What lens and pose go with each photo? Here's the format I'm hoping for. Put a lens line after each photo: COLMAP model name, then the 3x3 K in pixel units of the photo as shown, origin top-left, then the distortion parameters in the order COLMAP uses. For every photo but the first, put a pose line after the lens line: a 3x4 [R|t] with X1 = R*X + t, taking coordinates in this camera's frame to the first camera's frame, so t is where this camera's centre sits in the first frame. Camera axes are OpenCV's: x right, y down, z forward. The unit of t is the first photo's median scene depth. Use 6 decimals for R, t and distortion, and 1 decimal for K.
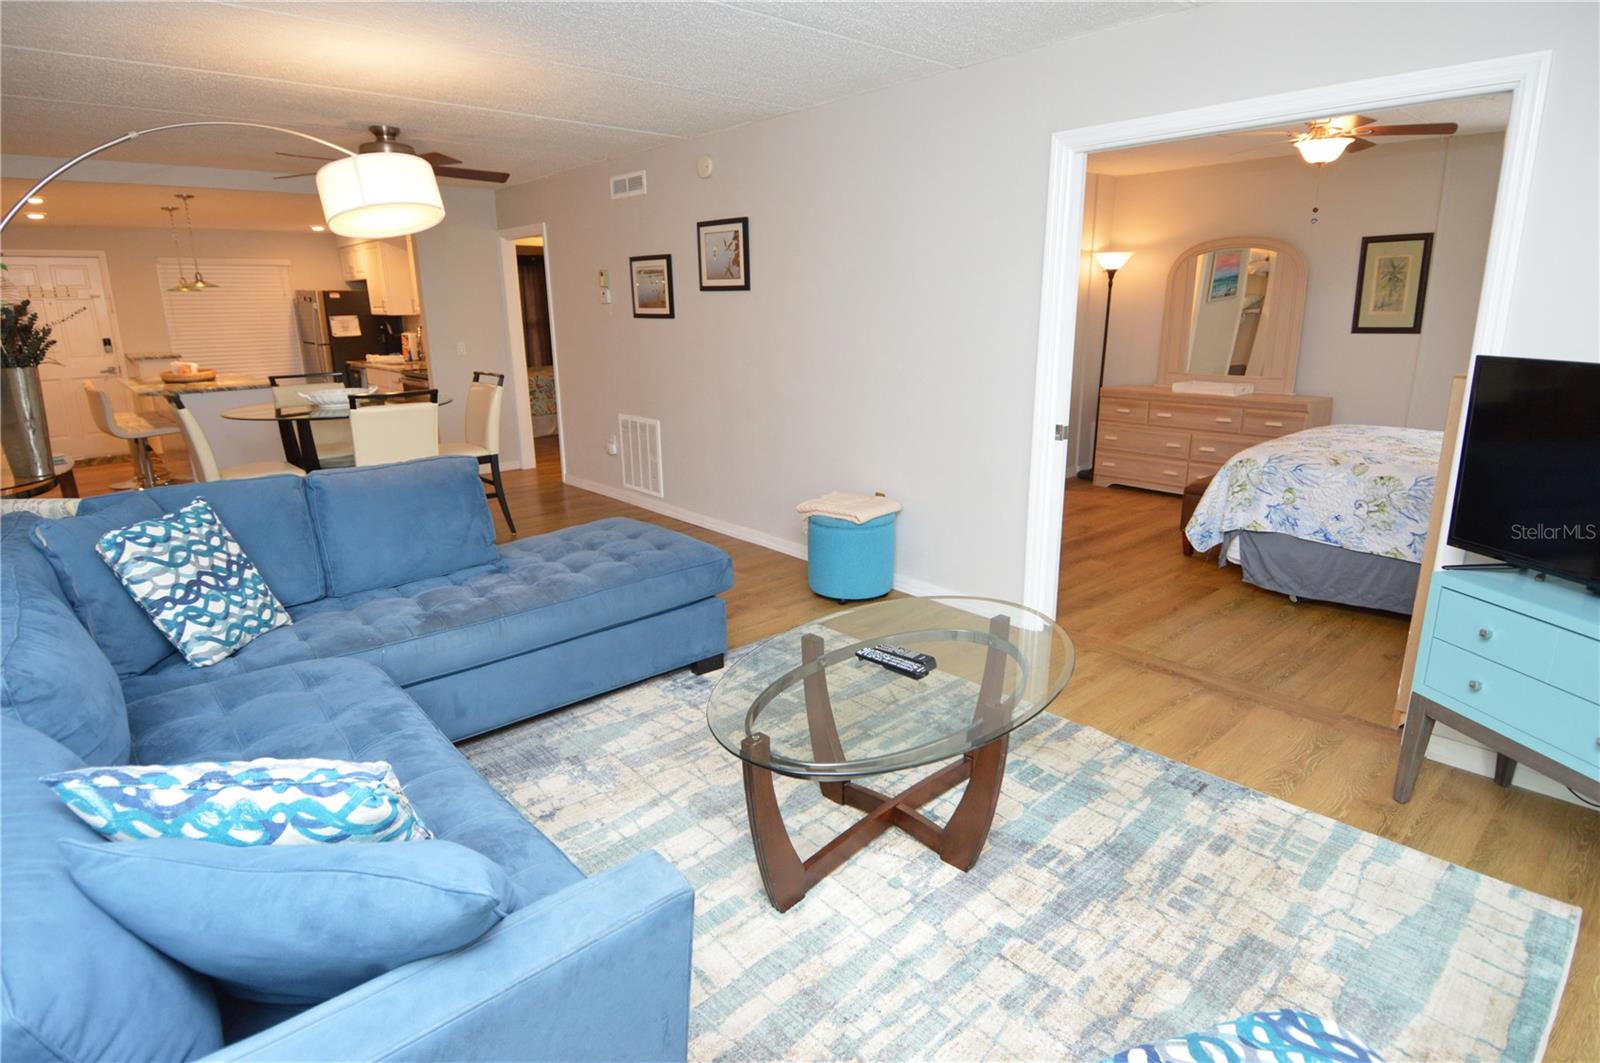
lens RADIAL K [[851.9, 0, 802.9], [0, 851.9, 530.5], [0, 0, 1]] dist [0.022285, -0.031621]
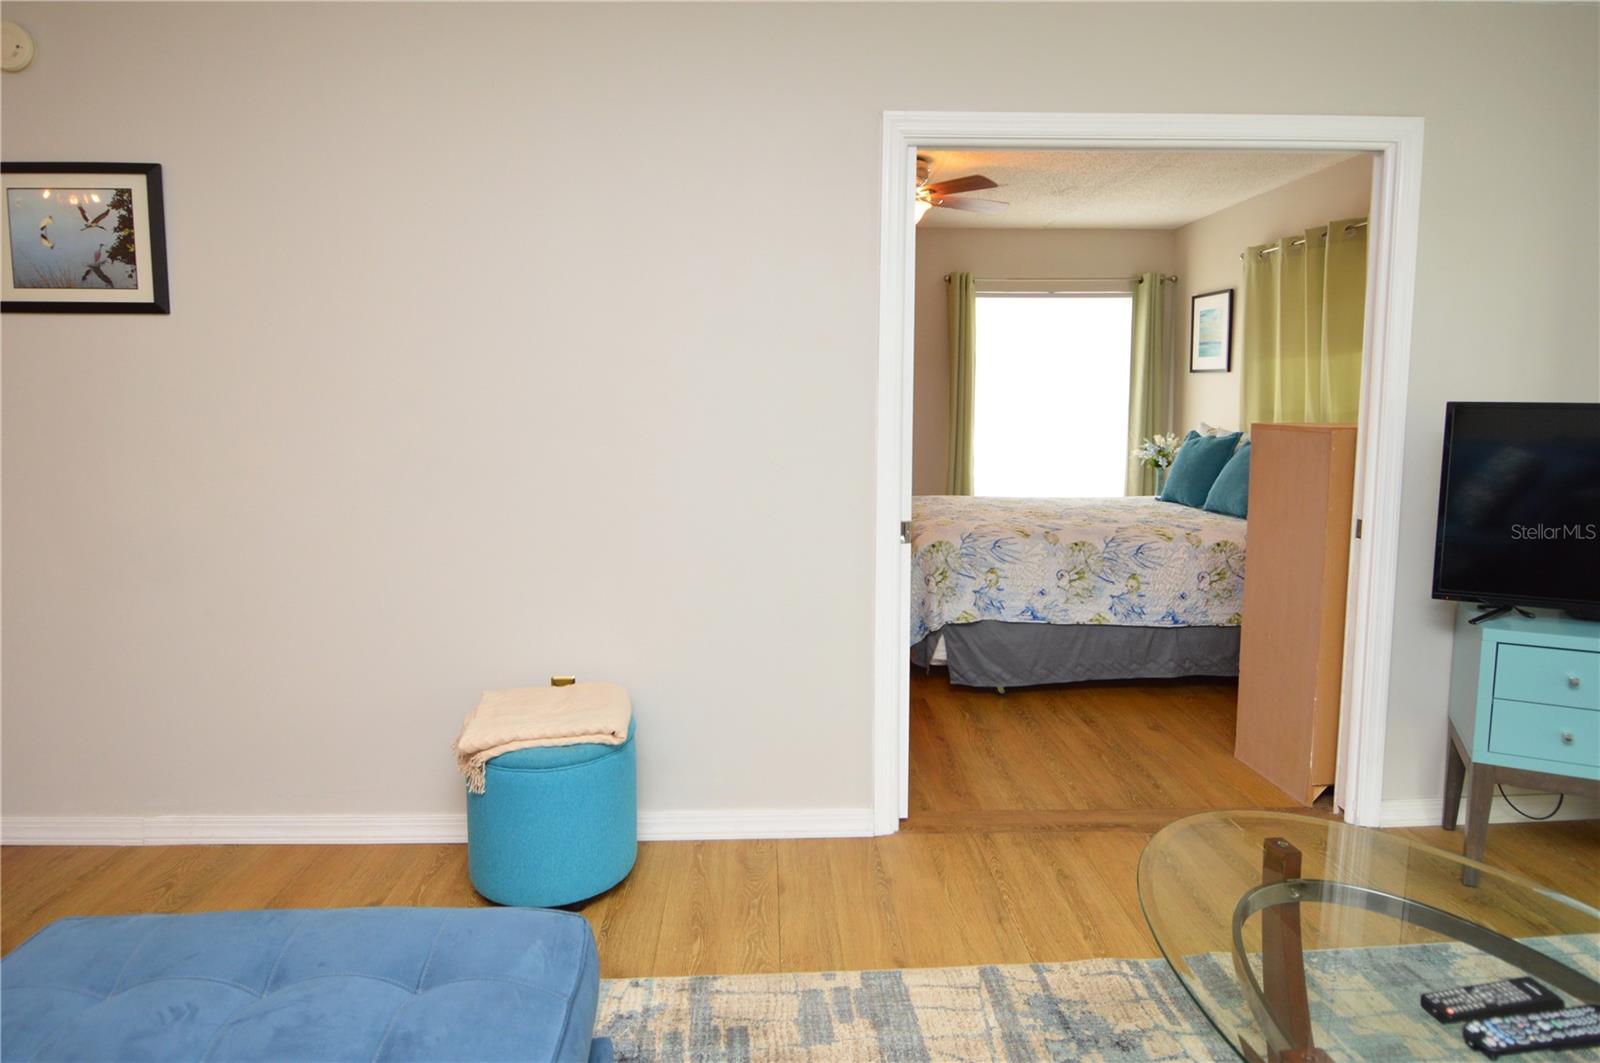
lens RADIAL K [[926.3, 0, 798.5], [0, 926.3, 490.6], [0, 0, 1]] dist [0.026082, -0.042515]
pose [[0.633514, -0.070687, 0.770495, -0.294720], [0.189564, 0.979648, -0.065987, -0.101889], [-0.750150, 0.187862, 0.634021, 0.515634]]
